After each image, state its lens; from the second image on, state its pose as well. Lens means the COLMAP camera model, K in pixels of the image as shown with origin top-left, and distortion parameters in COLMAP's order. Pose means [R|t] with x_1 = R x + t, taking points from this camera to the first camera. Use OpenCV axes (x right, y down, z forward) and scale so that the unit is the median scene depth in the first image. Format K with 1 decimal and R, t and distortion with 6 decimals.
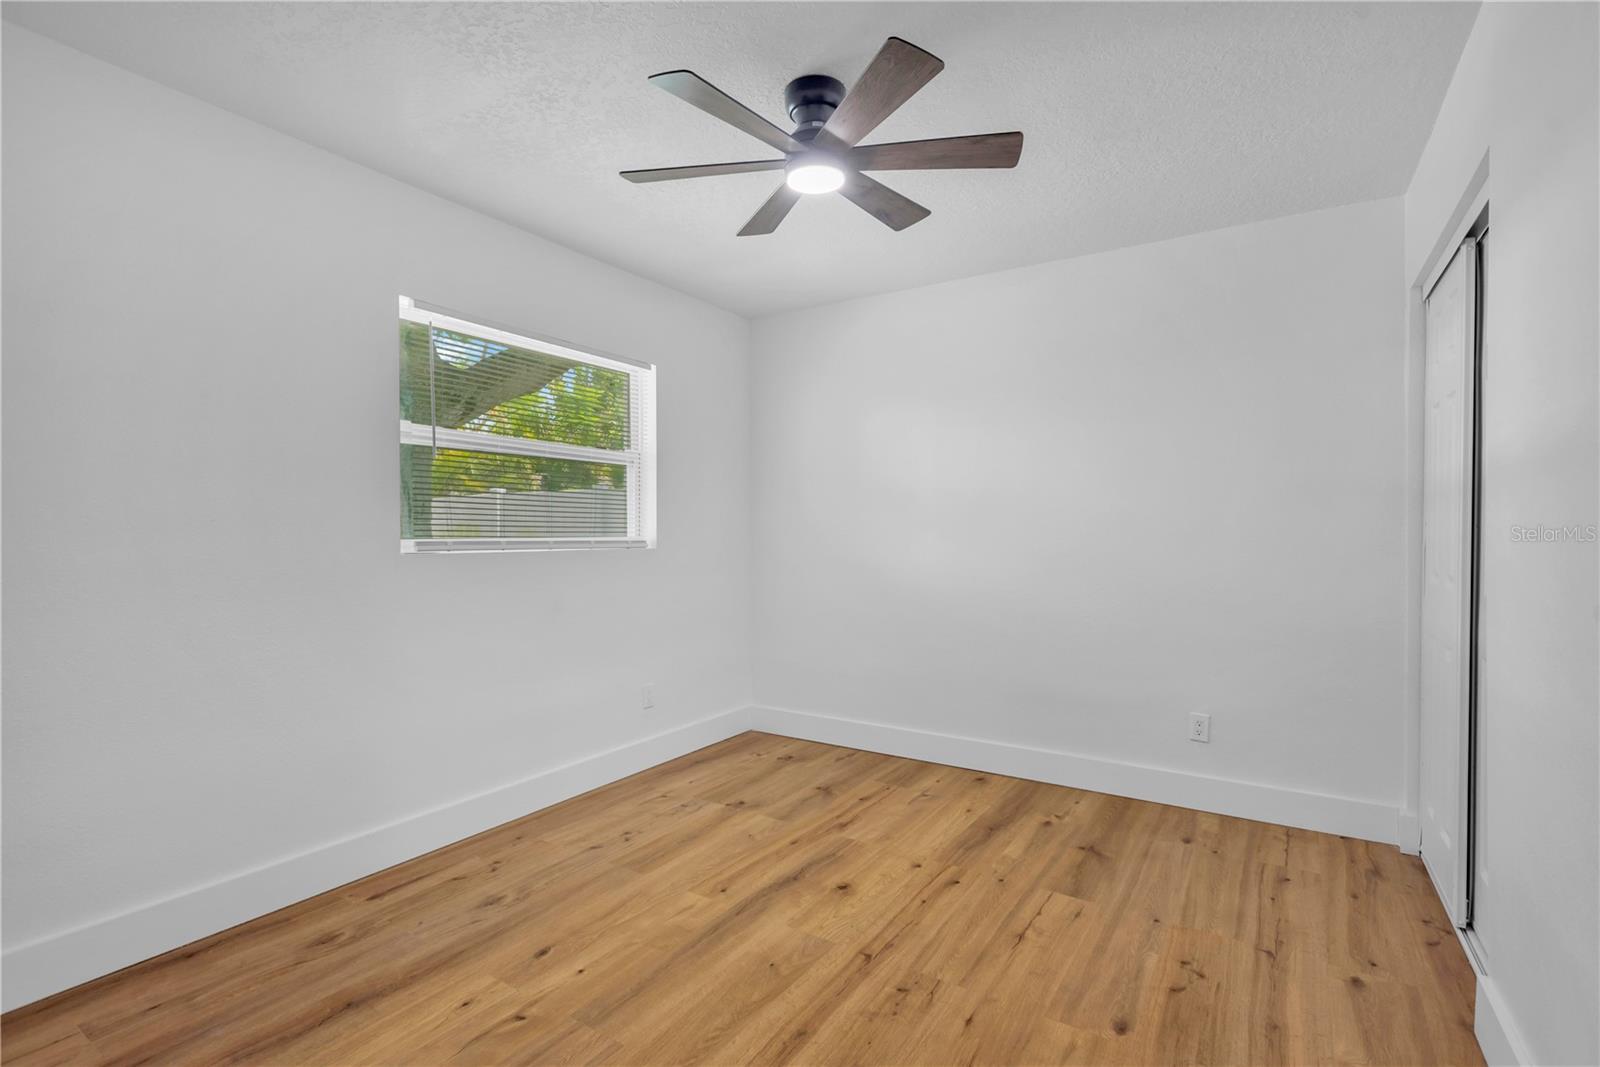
lens RADIAL K [[746.8, 0, 800.0], [0, 746.8, 533.5], [0, 0, 1]] dist [0.009949, -0.001437]
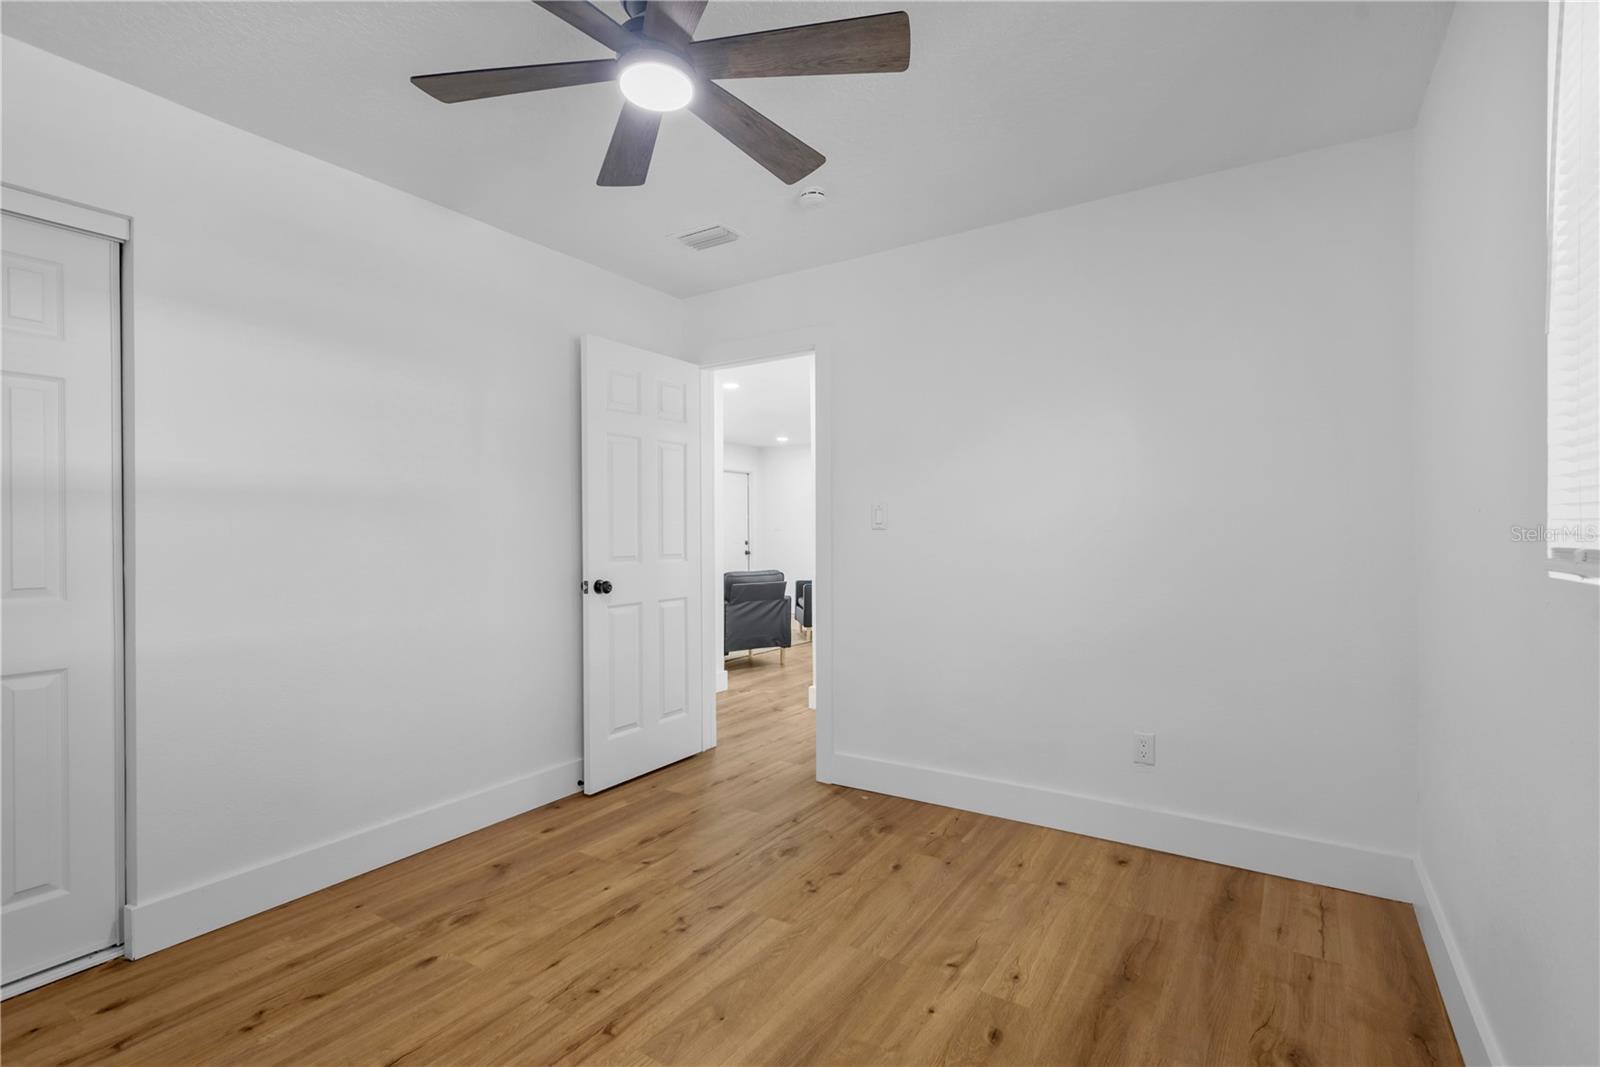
lens RADIAL K [[746.8, 0, 800.0], [0, 746.8, 533.5], [0, 0, 1]] dist [0.009949, -0.001437]
pose [[-0.999966, 0.006731, 0.004783, -0.147747], [0.006727, 0.999977, -0.000733, 0.001544], [-0.004788, -0.000701, -0.999988, 2.015217]]
